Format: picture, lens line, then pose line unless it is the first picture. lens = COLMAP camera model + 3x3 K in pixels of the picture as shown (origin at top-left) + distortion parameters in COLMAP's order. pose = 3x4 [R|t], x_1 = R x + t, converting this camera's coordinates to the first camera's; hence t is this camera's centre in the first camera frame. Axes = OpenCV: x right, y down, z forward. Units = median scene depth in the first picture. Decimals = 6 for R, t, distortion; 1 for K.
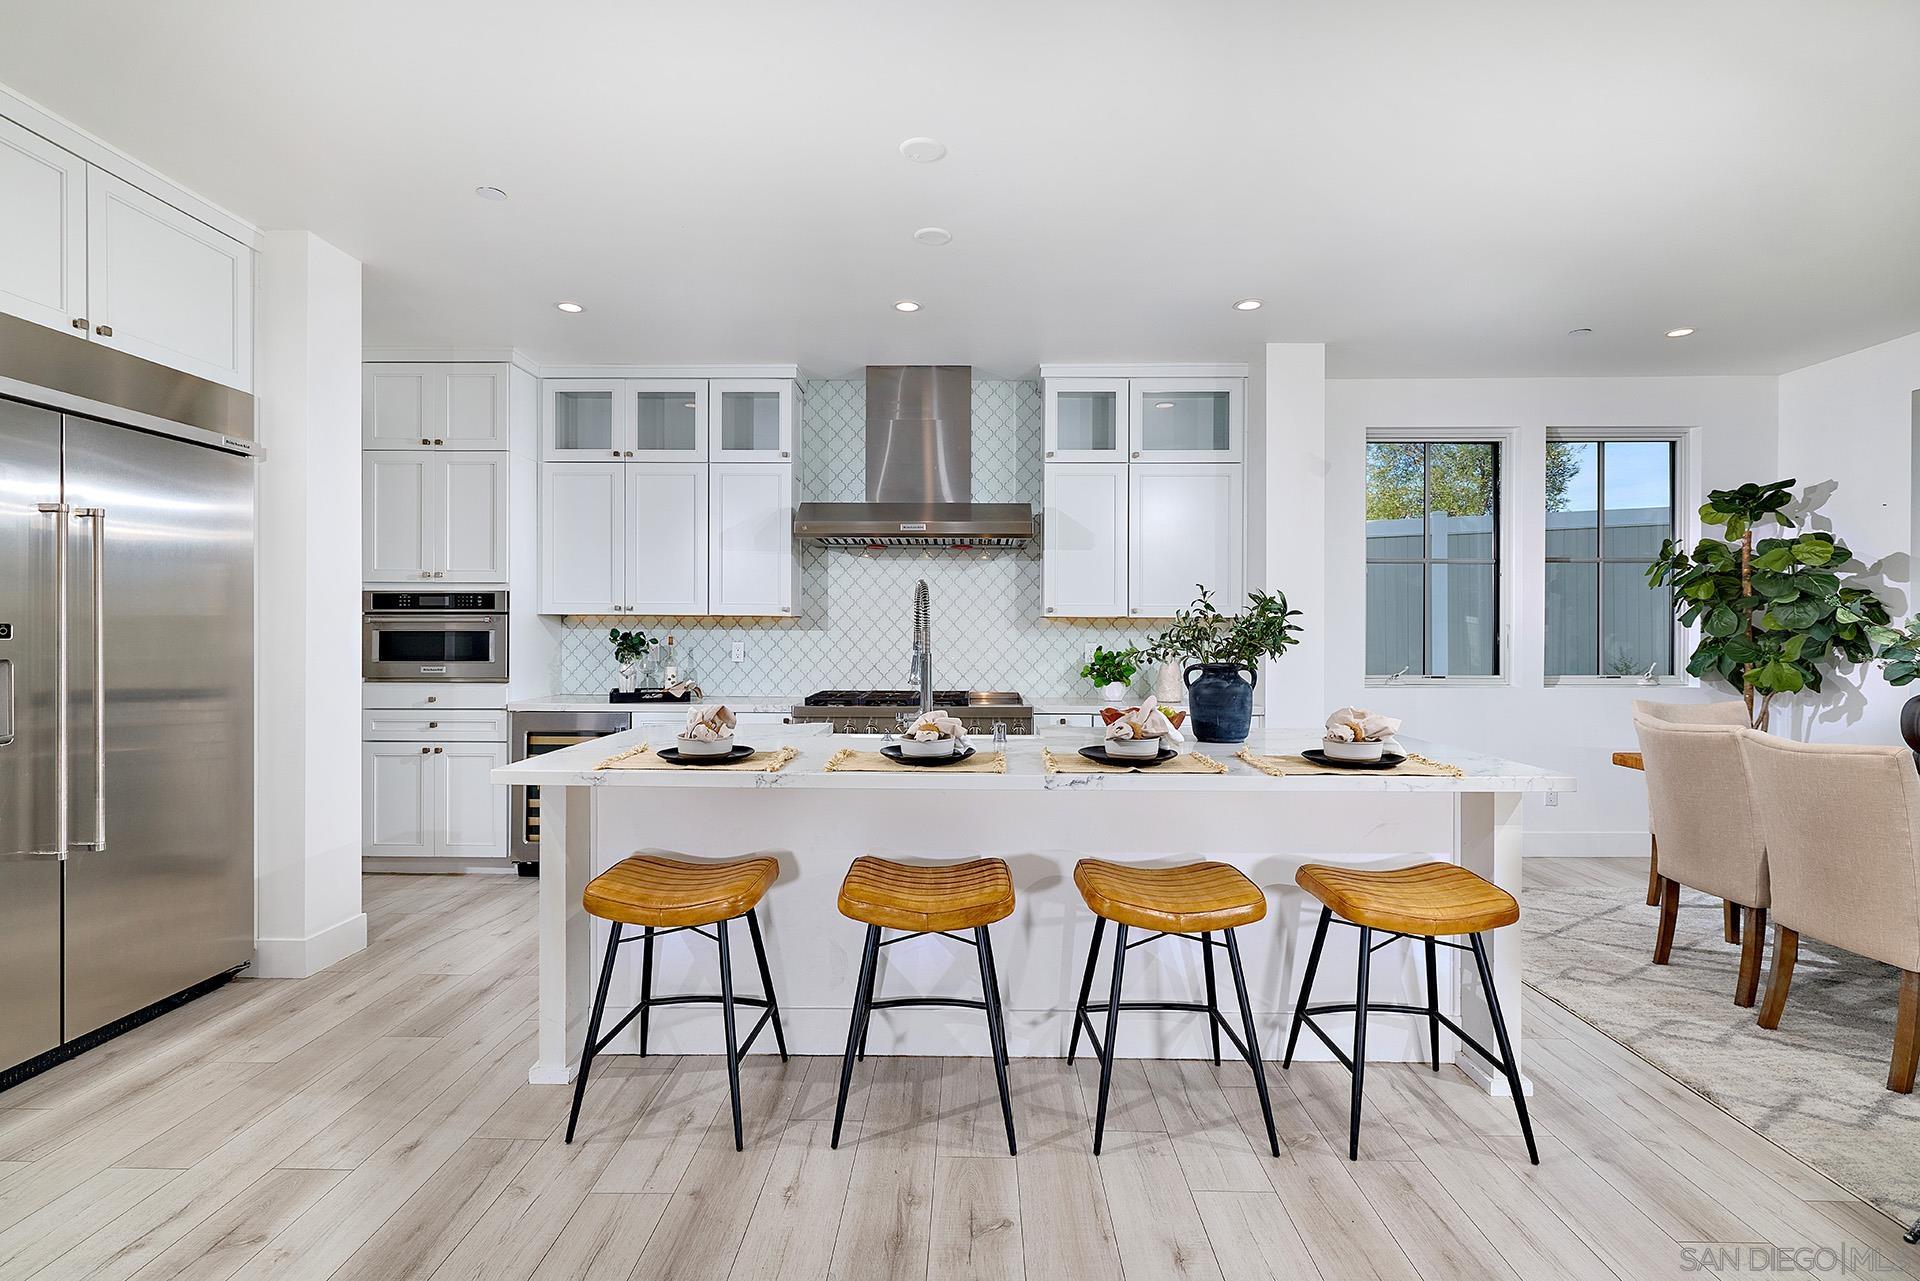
lens RADIAL K [[894.7, 0, 963.7], [0, 894.7, 638.3], [0, 0, 1]] dist [0.001453, -0.000583]
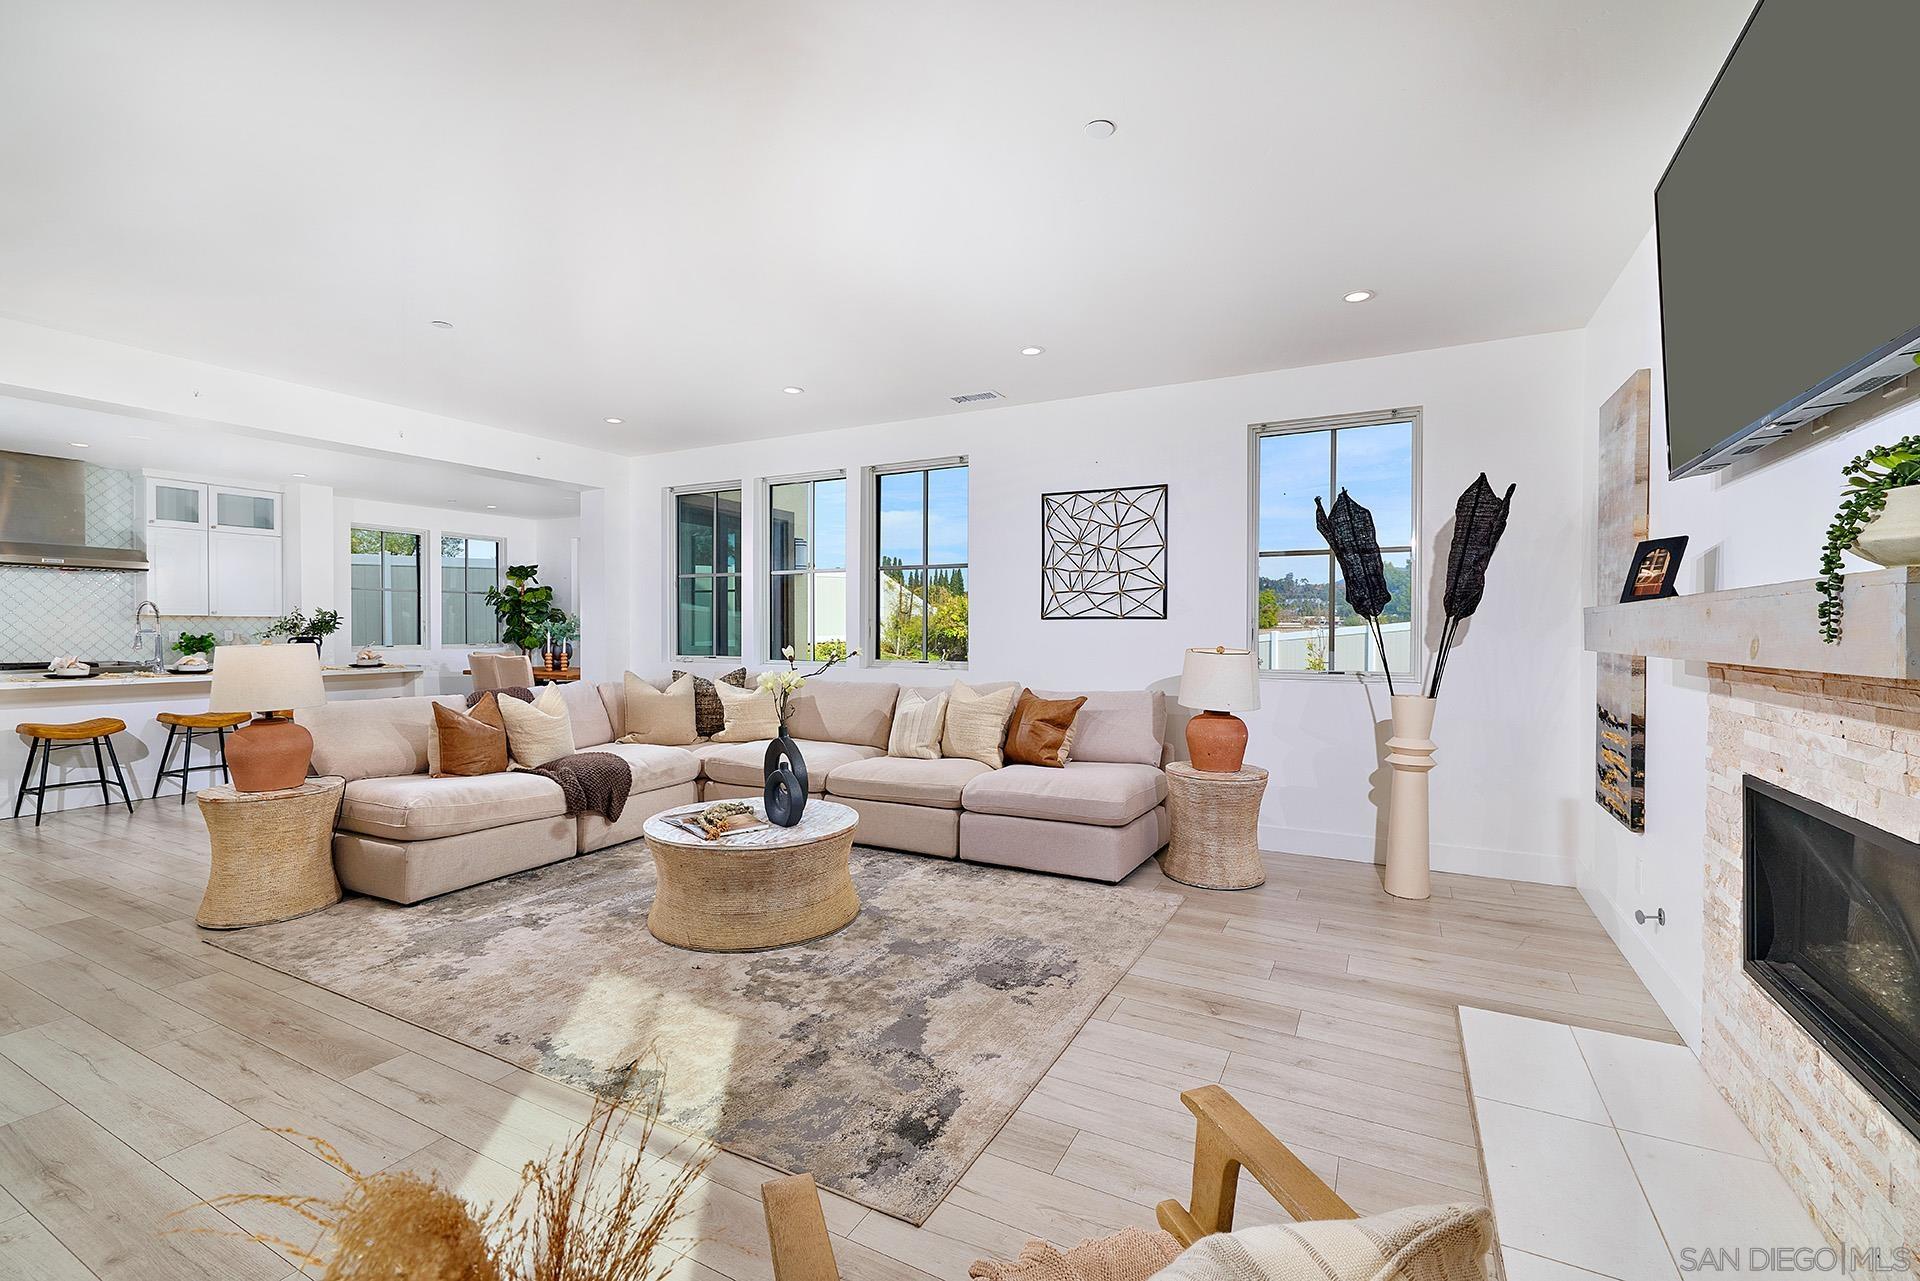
lens RADIAL K [[821.5, 0, 957.2], [0, 821.5, 640.8], [0, 0, 1]] dist [0.000760, -0.000036]
pose [[0.442240, -0.015975, 0.896755, -0.626862], [0.002381, 0.999859, 0.016637, 0.002636], [-0.896894, -0.005222, 0.442215, -1.074109]]
